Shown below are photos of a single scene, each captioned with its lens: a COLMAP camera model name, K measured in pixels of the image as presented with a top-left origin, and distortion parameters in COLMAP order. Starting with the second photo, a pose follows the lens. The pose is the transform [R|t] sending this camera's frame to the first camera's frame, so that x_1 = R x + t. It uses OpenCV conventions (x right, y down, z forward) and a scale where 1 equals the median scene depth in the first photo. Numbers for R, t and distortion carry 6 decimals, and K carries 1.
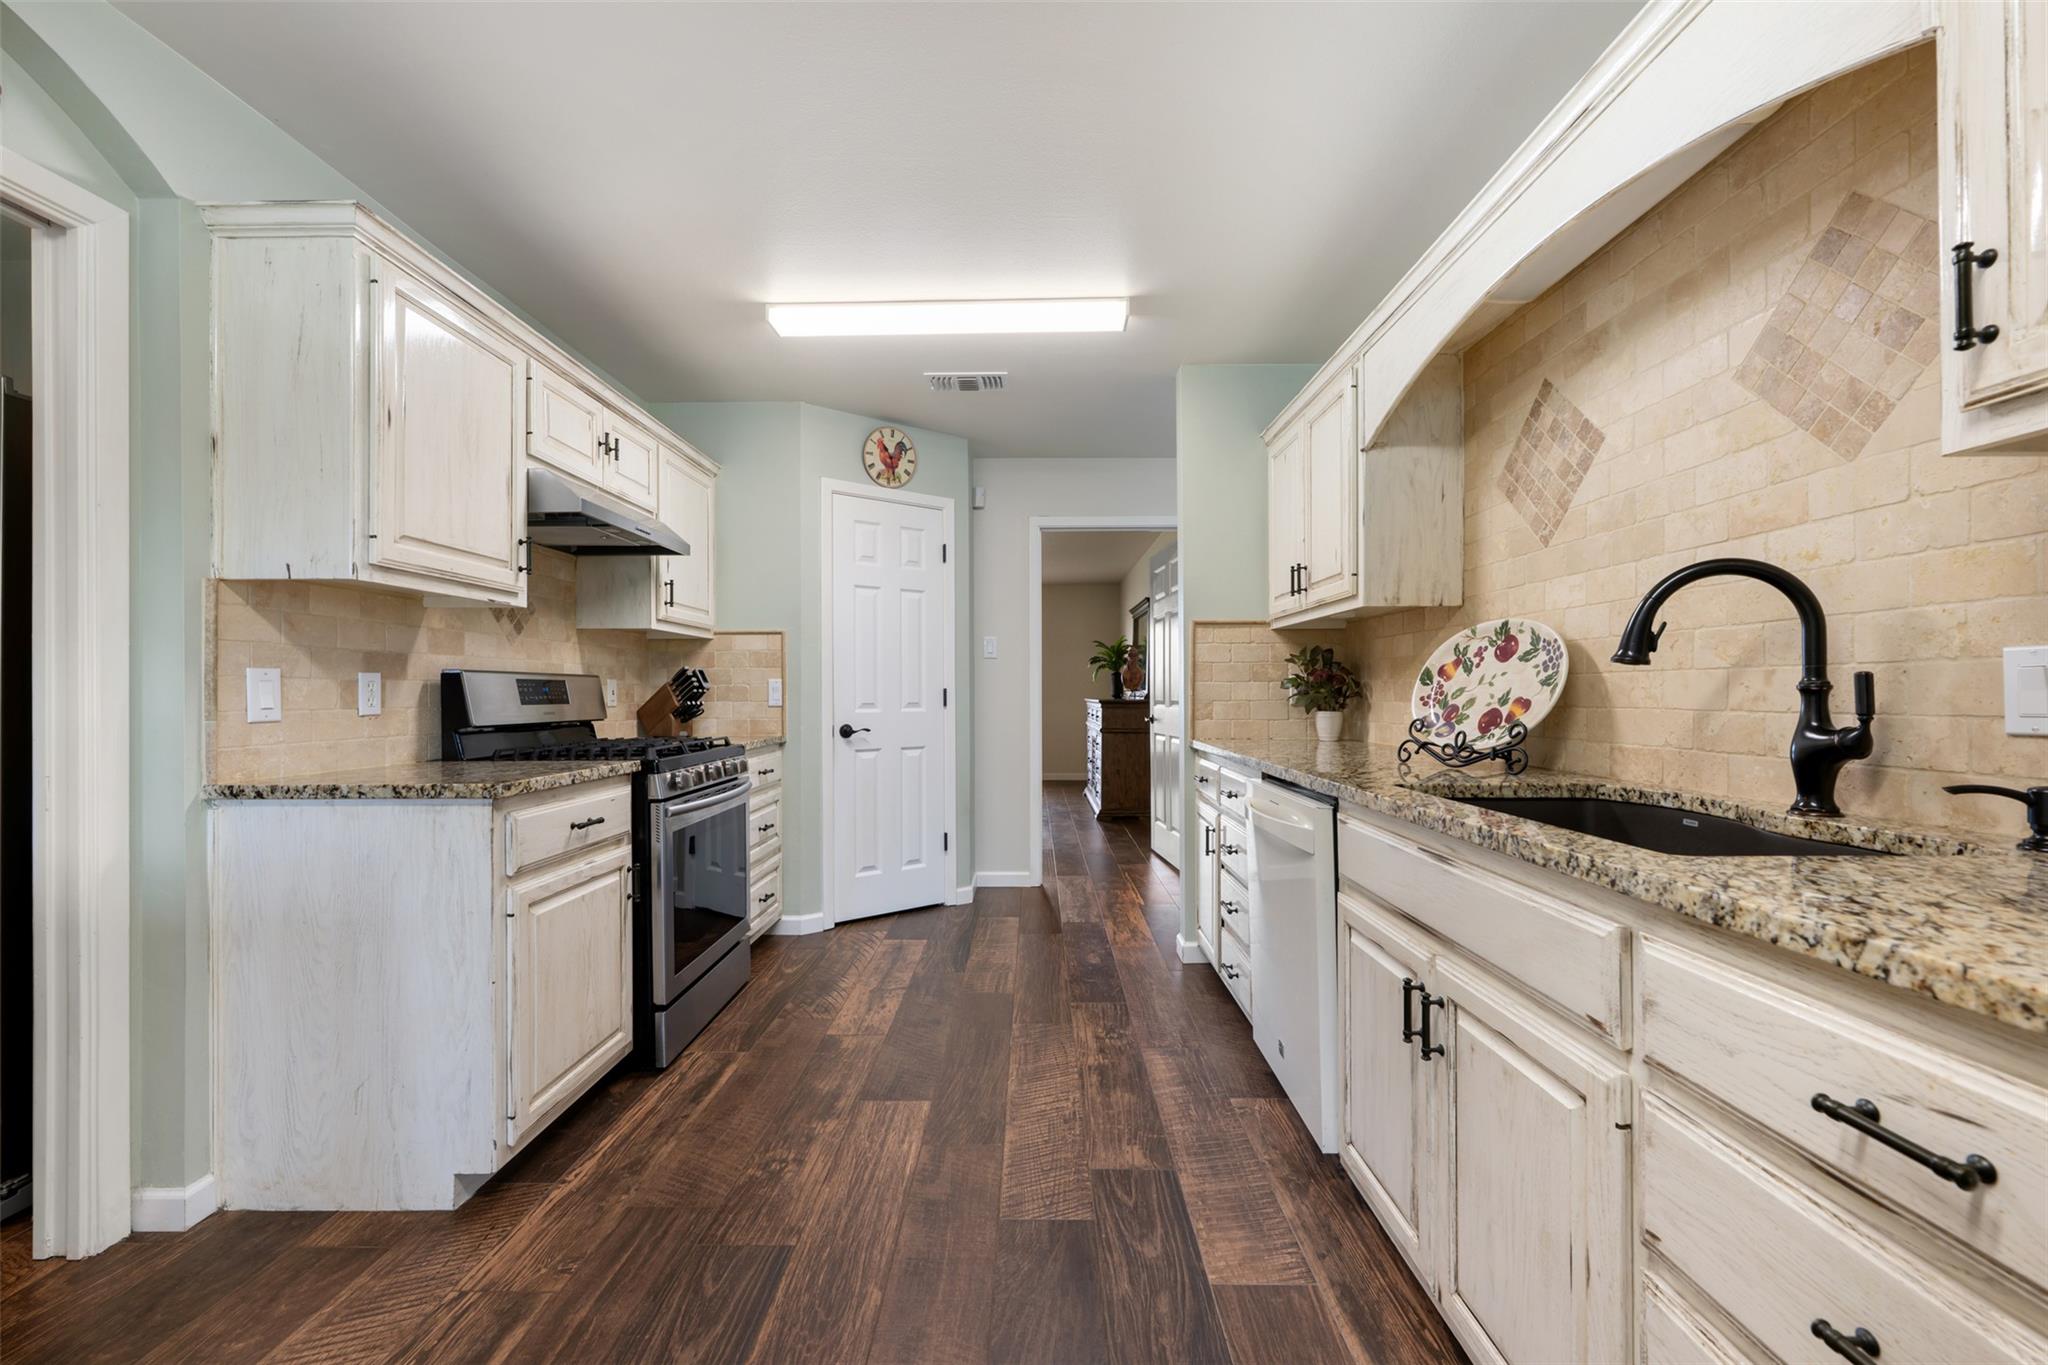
lens RADIAL K [[809.5, 0, 1022.6], [0, 809.5, 686.6], [0, 0, 1]] dist [-0.000717, 0.000135]
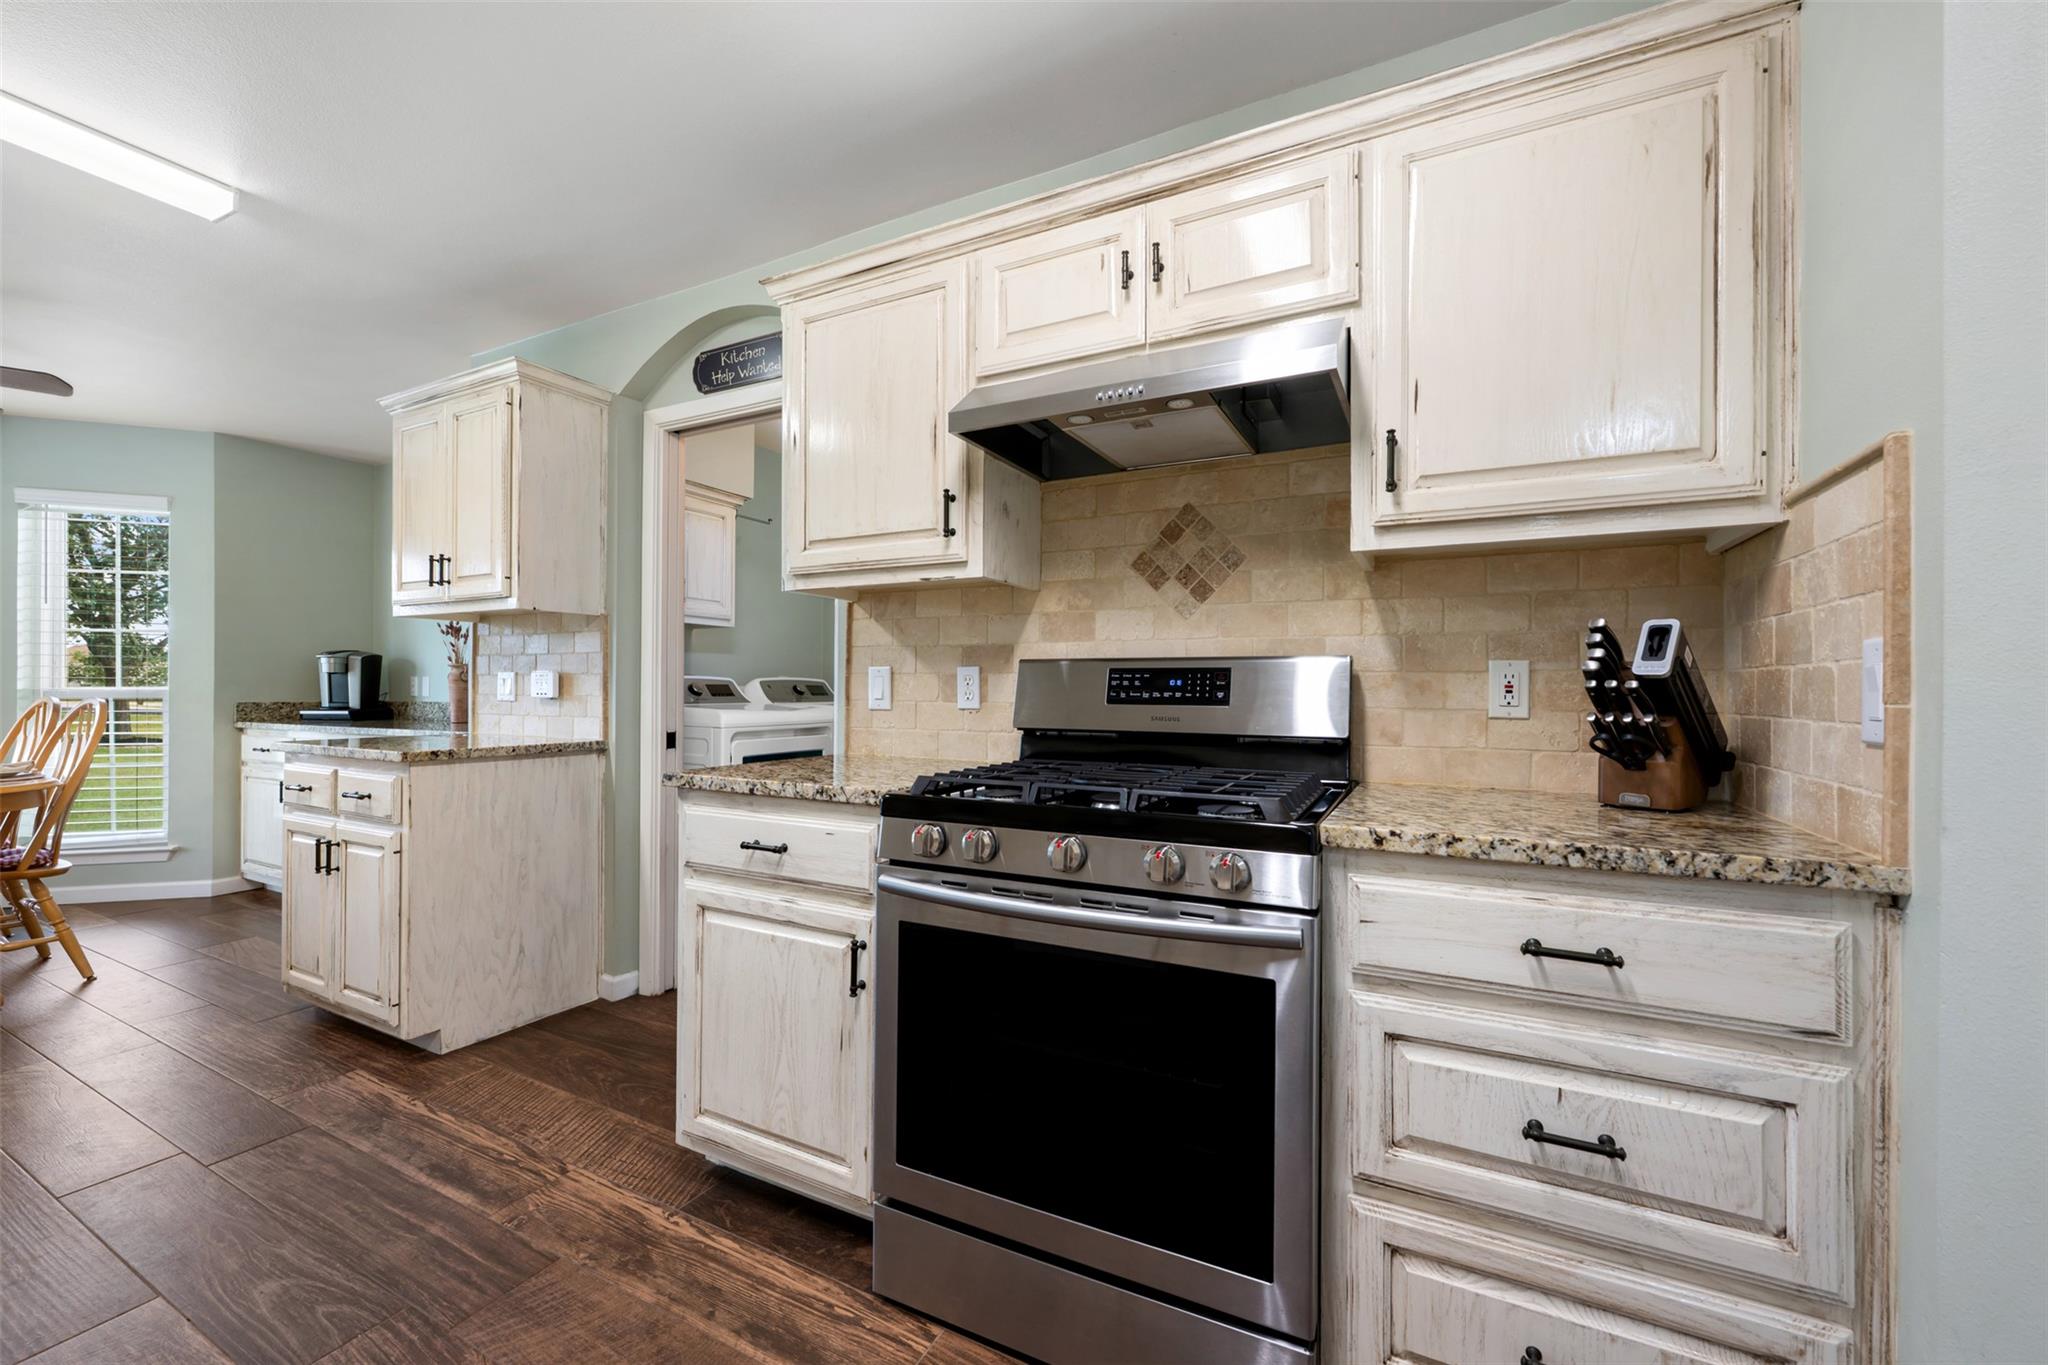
lens RADIAL K [[809.5, 0, 1022.6], [0, 809.5, 686.6], [0, 0, 1]] dist [-0.000717, 0.000135]
pose [[-0.450901, -0.000543, -0.892574, 0.071978], [0.003340, 0.999992, -0.002296, 0.010876], [0.892568, -0.004016, -0.450896, 1.631427]]
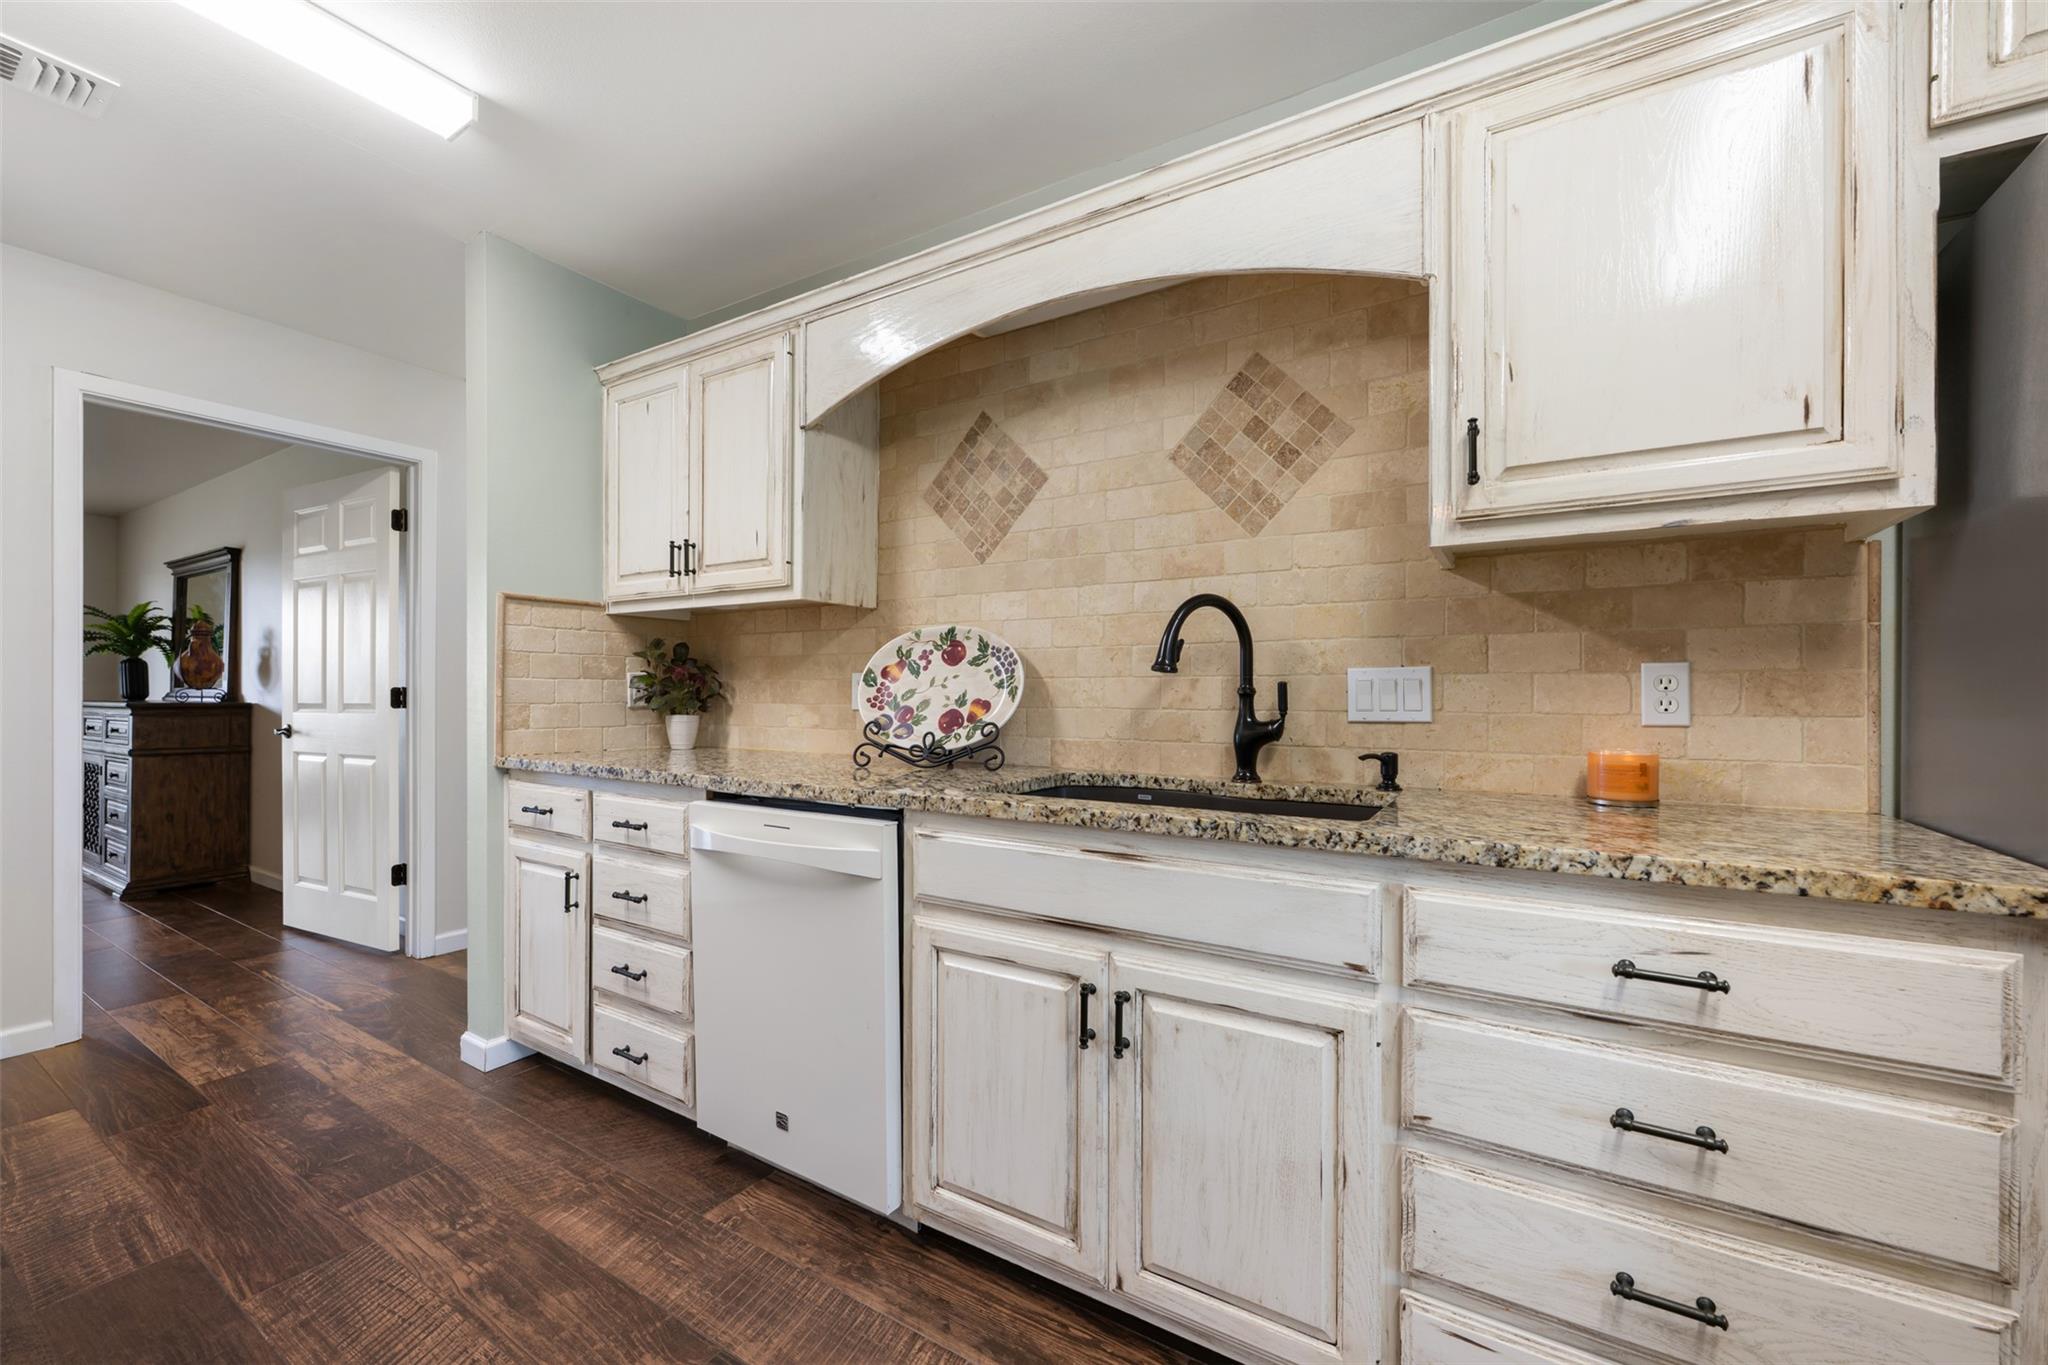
lens RADIAL K [[817.7, 0, 1020.0], [0, 817.7, 691.7], [0, 0, 1]] dist [-0.000506, 0.000374]
pose [[0.521430, 0.005847, 0.853274, -0.283548], [-0.010663, 0.999943, -0.000336, 0.003233], [-0.853228, -0.008923, 0.521462, 0.370723]]
